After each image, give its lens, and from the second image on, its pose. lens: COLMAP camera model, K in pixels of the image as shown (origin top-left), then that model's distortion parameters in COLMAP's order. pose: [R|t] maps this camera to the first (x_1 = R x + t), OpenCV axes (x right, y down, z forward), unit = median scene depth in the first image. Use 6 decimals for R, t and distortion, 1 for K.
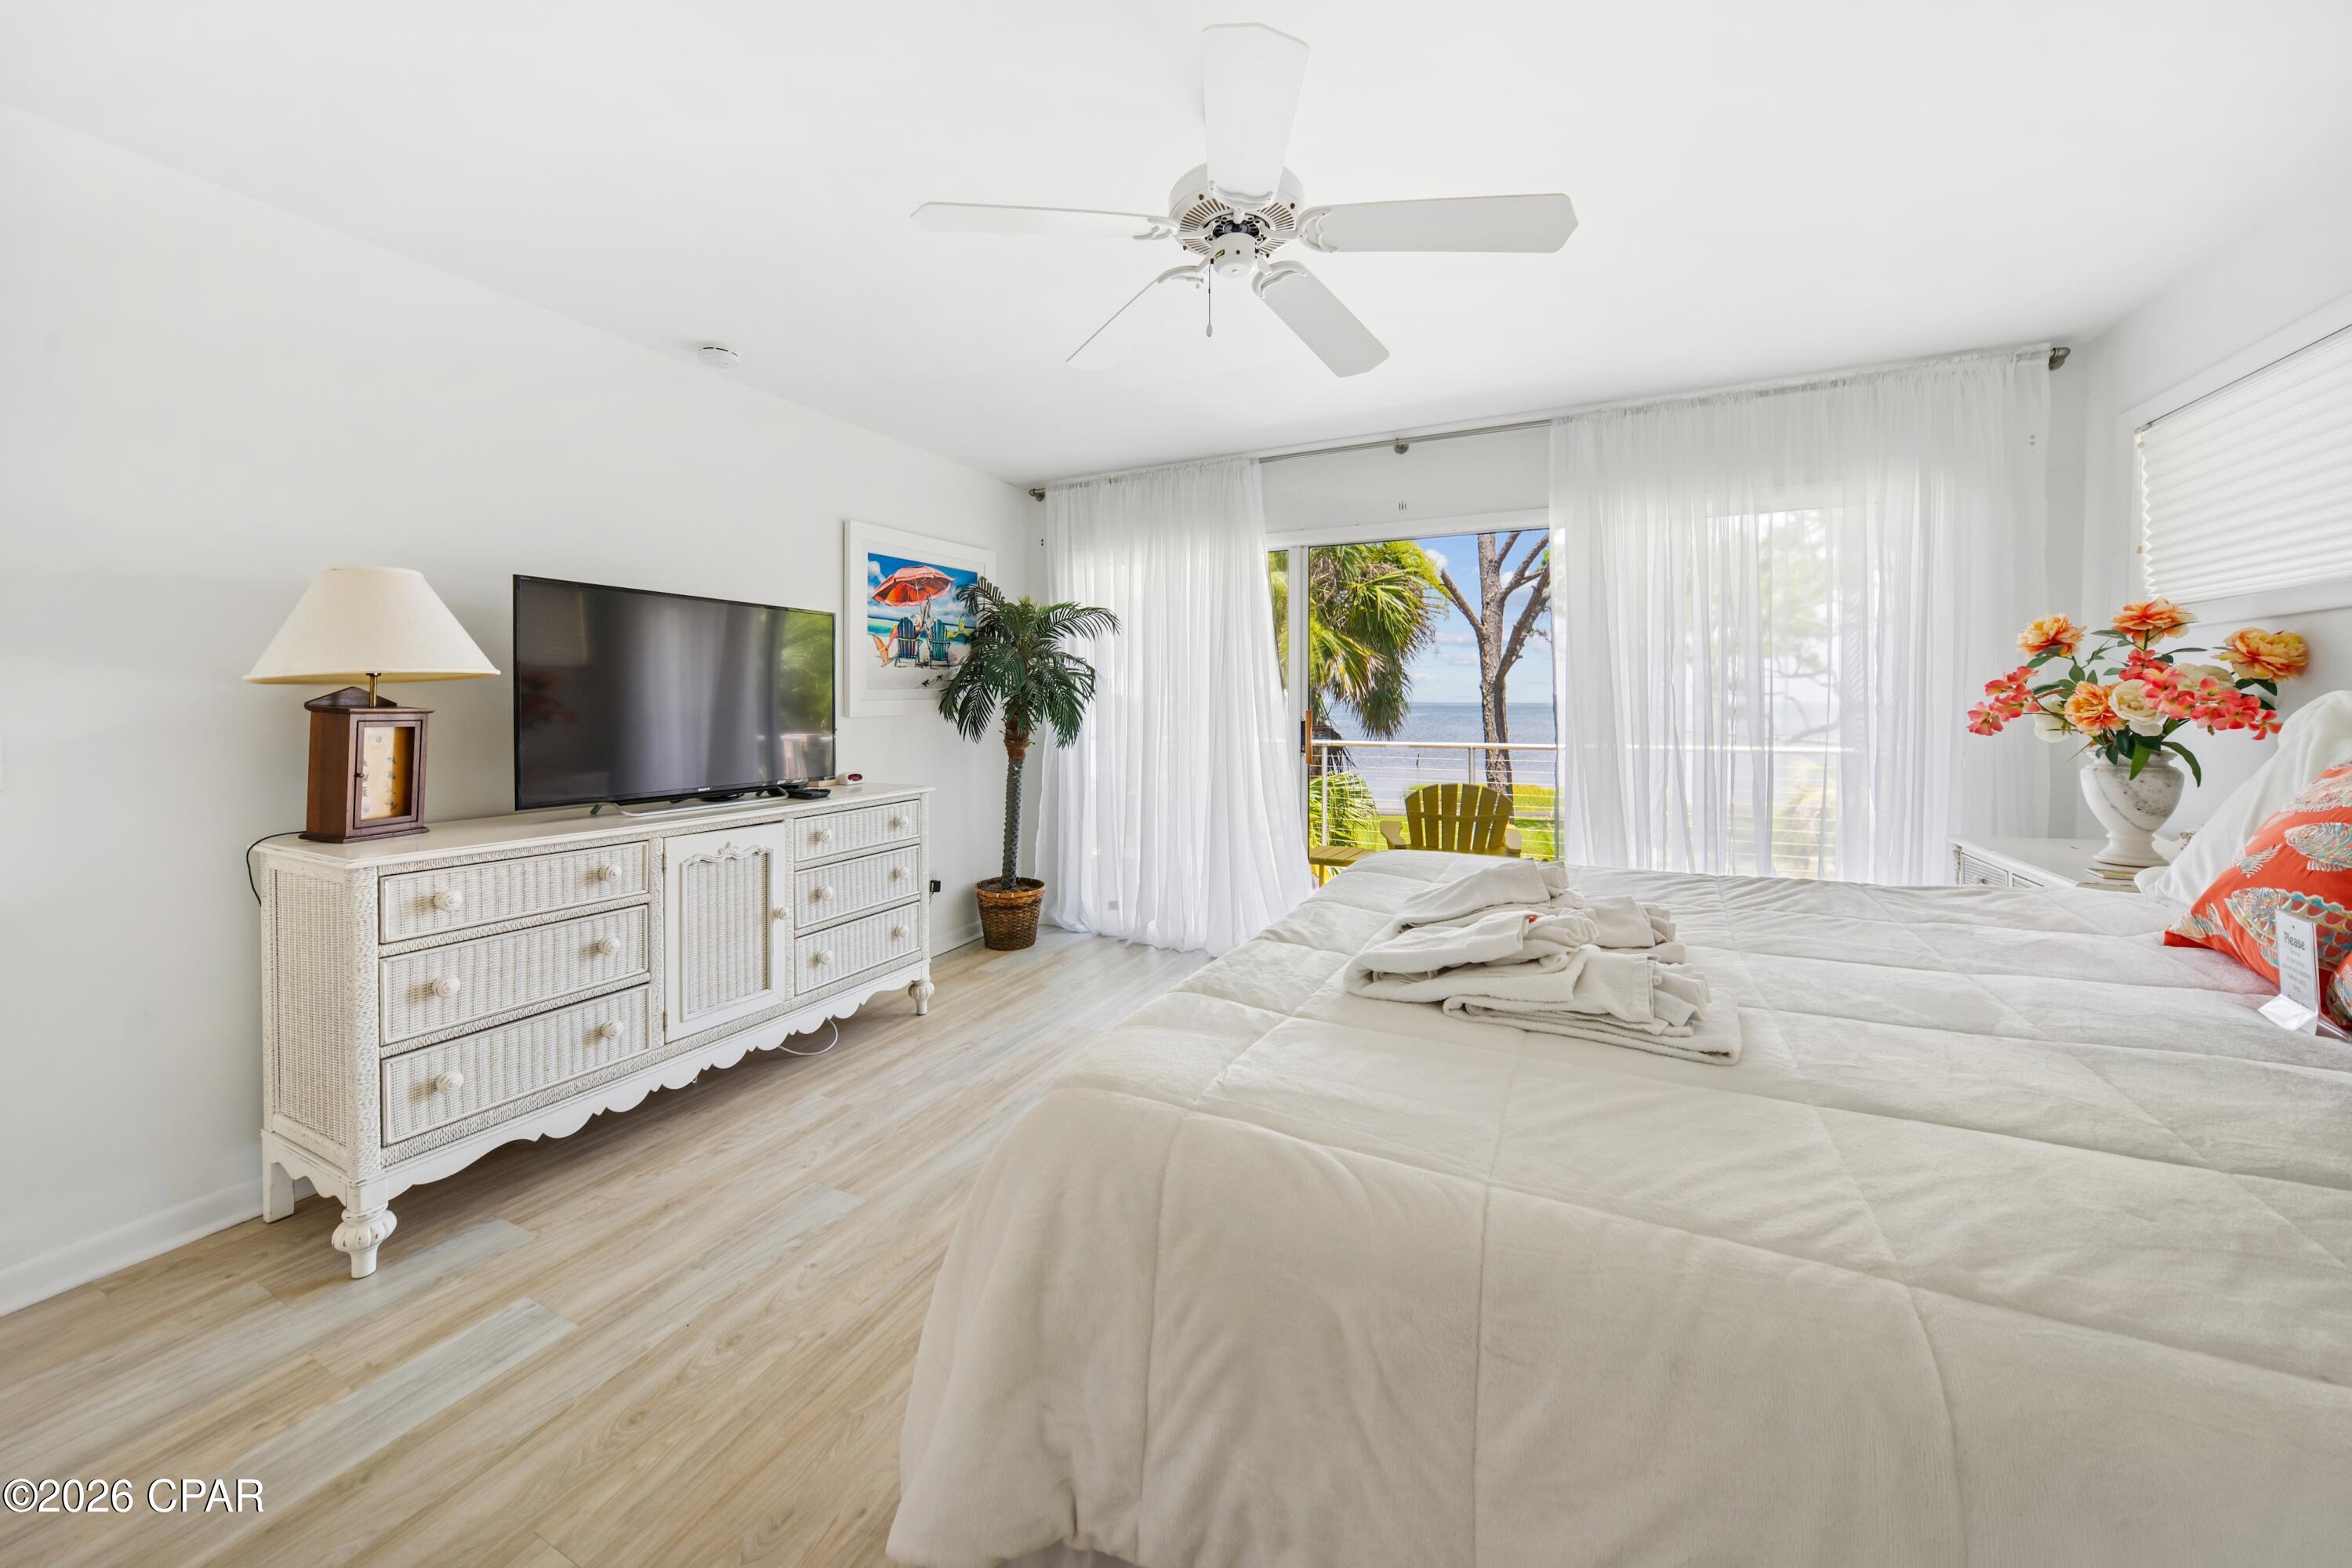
lens RADIAL K [[856.9, 0, 1166.5], [0, 856.9, 730.8], [0, 0, 1]] dist [-0.031774, 0.008897]
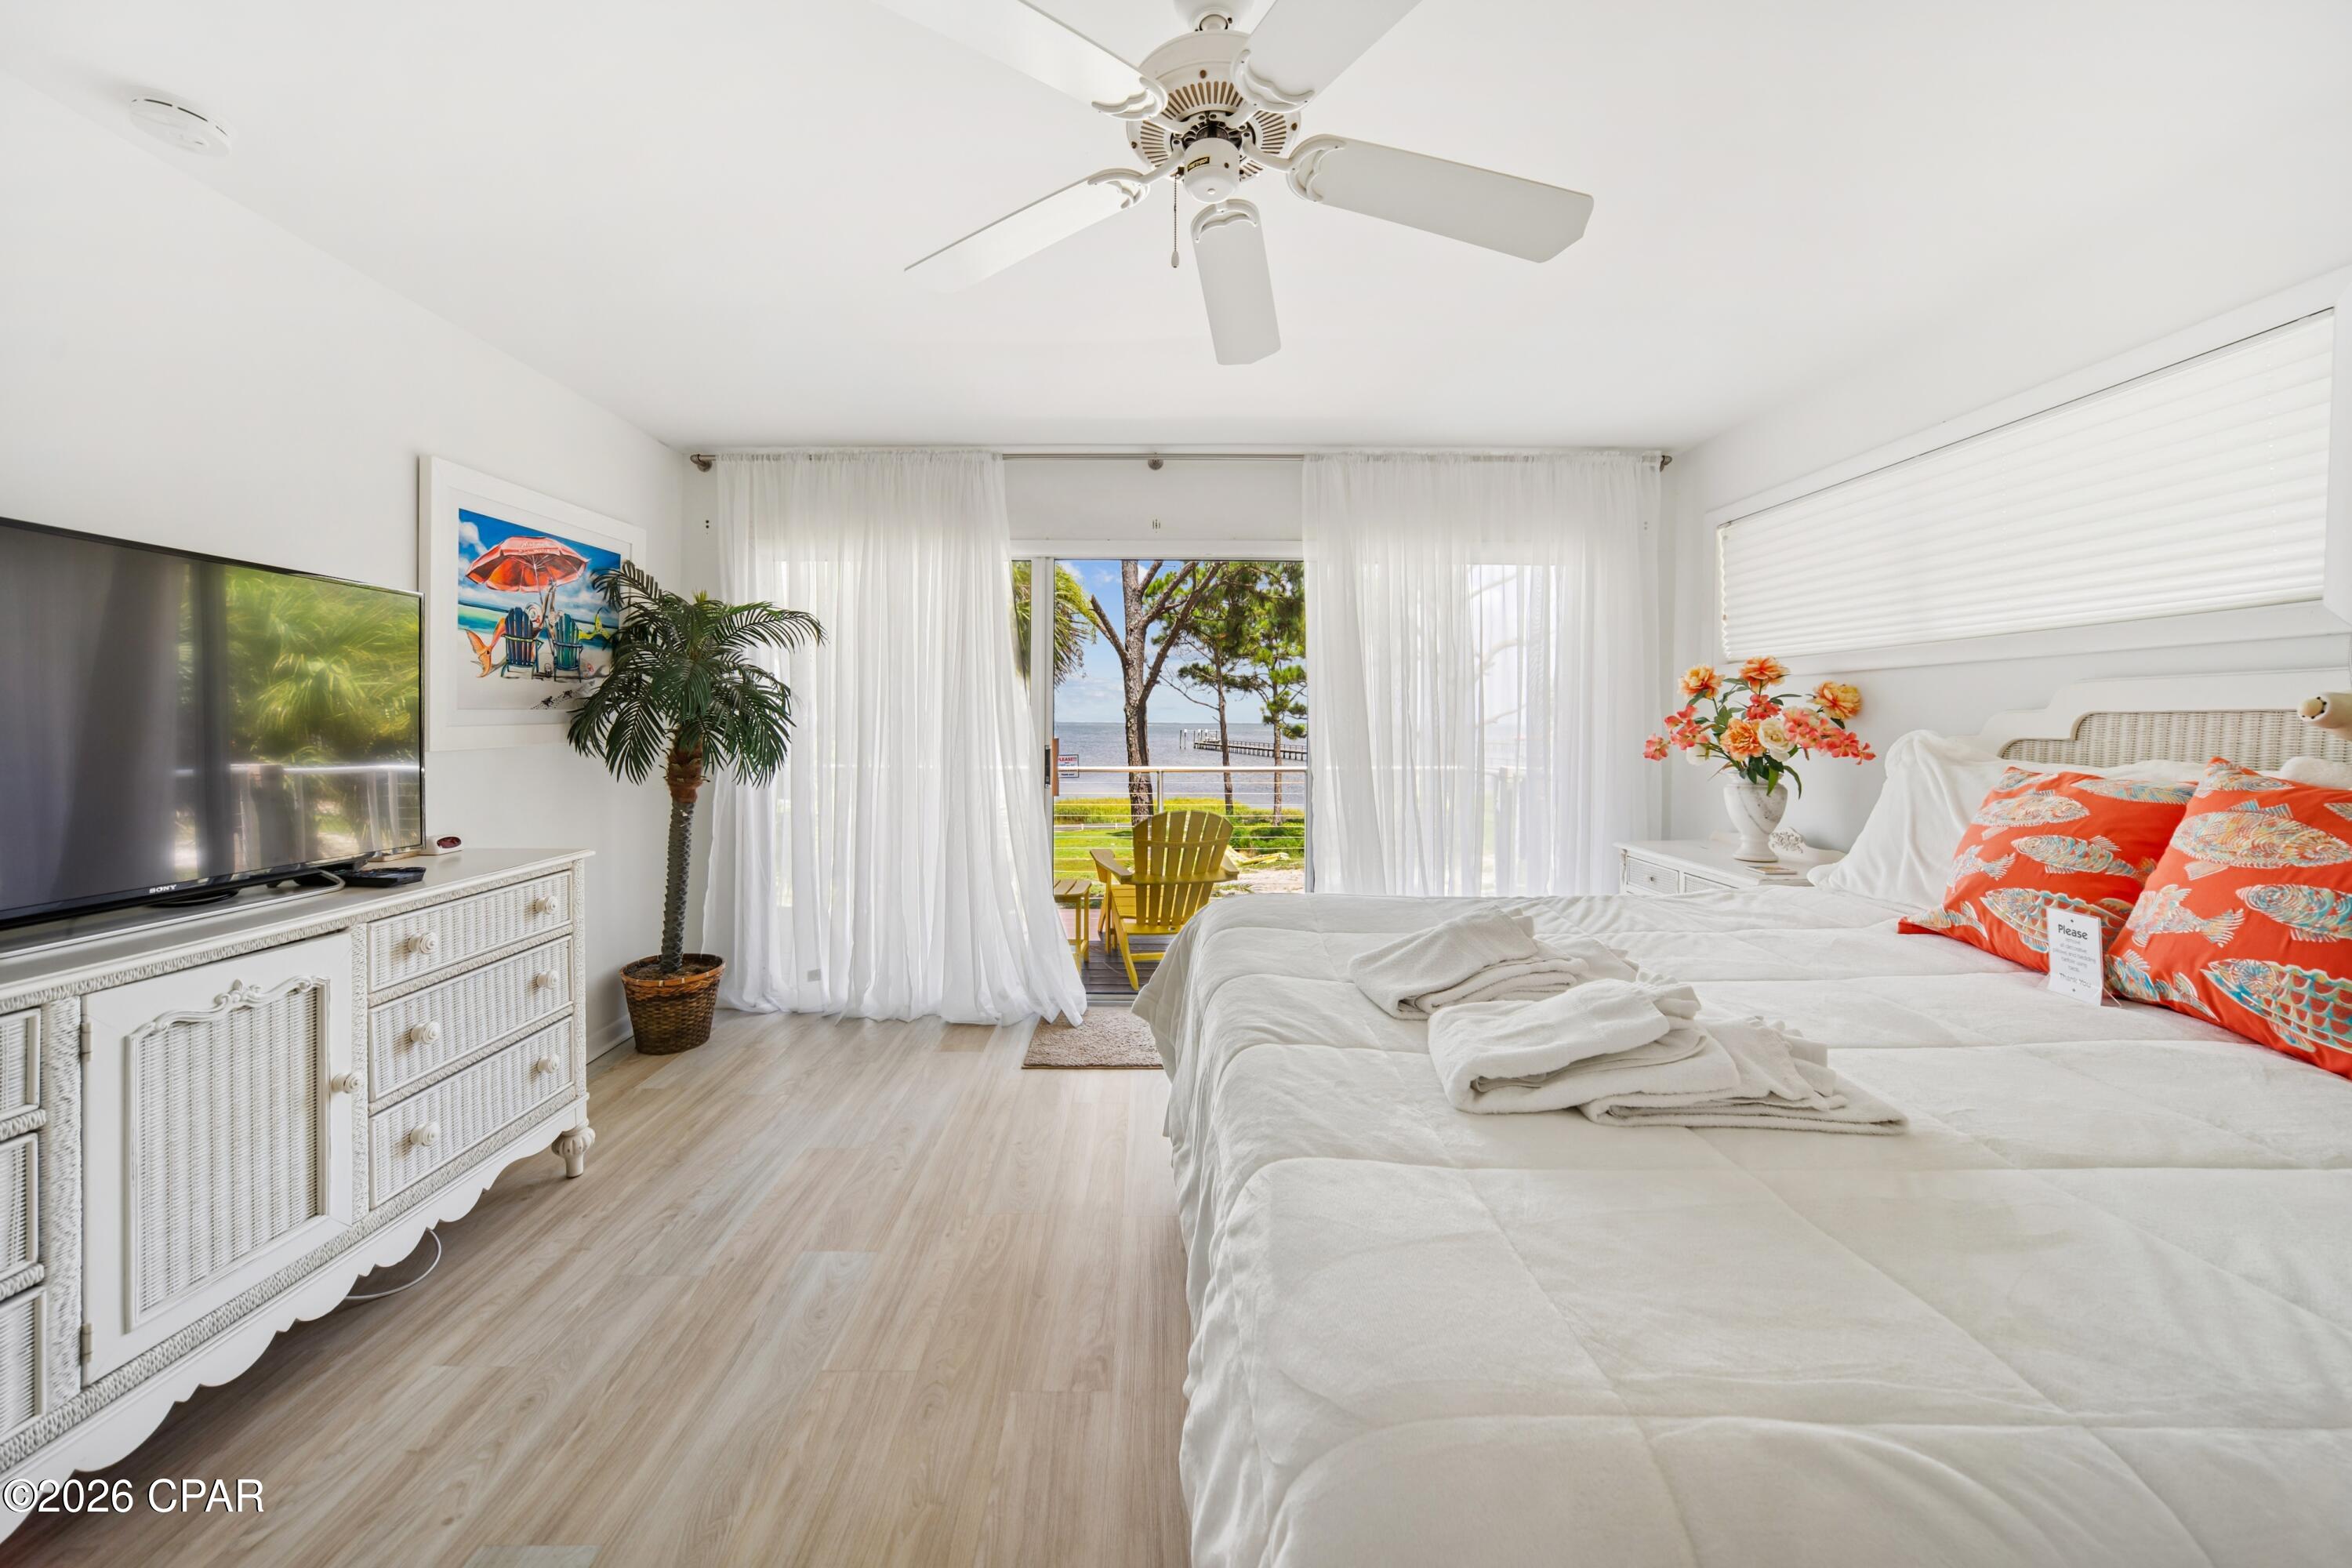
lens RADIAL K [[839.0, 0, 1162.6], [0, 839.0, 745.9], [0, 0, 1]] dist [-0.028167, 0.007921]
pose [[0.893102, -0.007189, 0.449798, -0.167569], [0.008897, 0.999959, -0.001682, -0.015821], [-0.449767, 0.005504, 0.893129, 0.186045]]
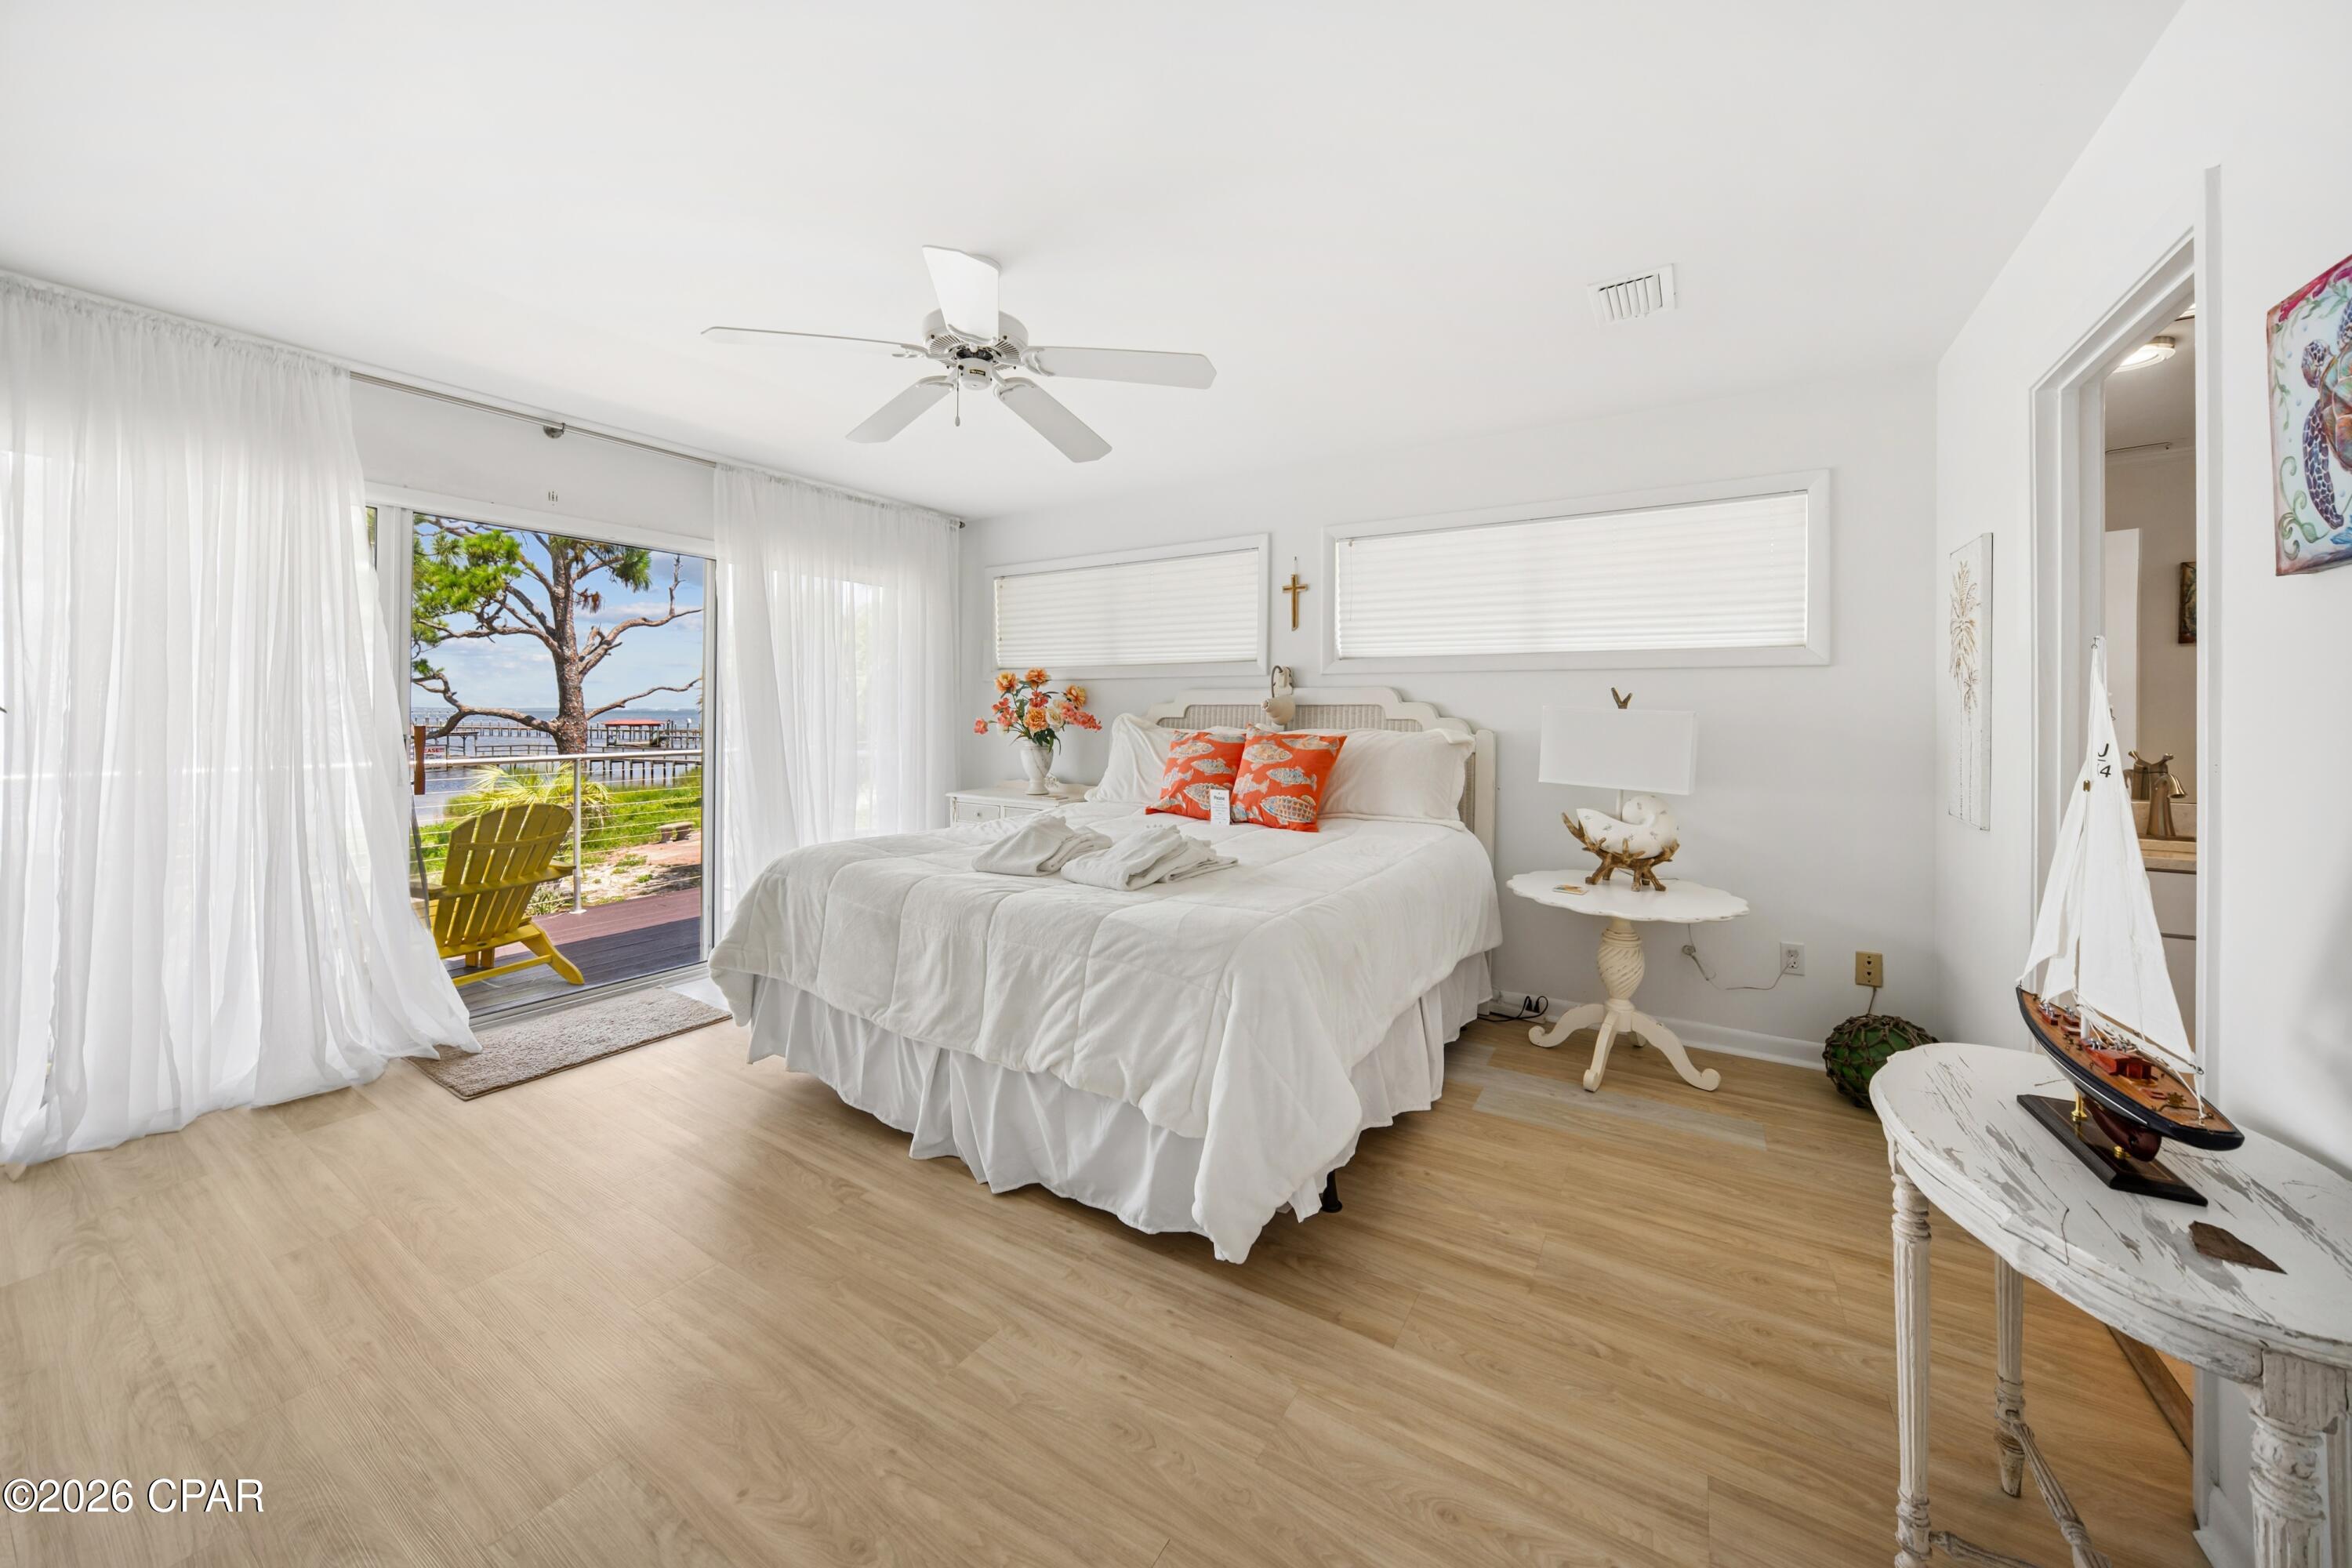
lens RADIAL K [[839.0, 0, 1162.6], [0, 839.0, 745.9], [0, 0, 1]] dist [-0.028167, 0.007921]
pose [[0.109304, -0.038549, 0.993261, -0.625154], [0.024369, 0.999051, 0.036092, -0.019510], [-0.993710, 0.020260, 0.110140, 0.319292]]
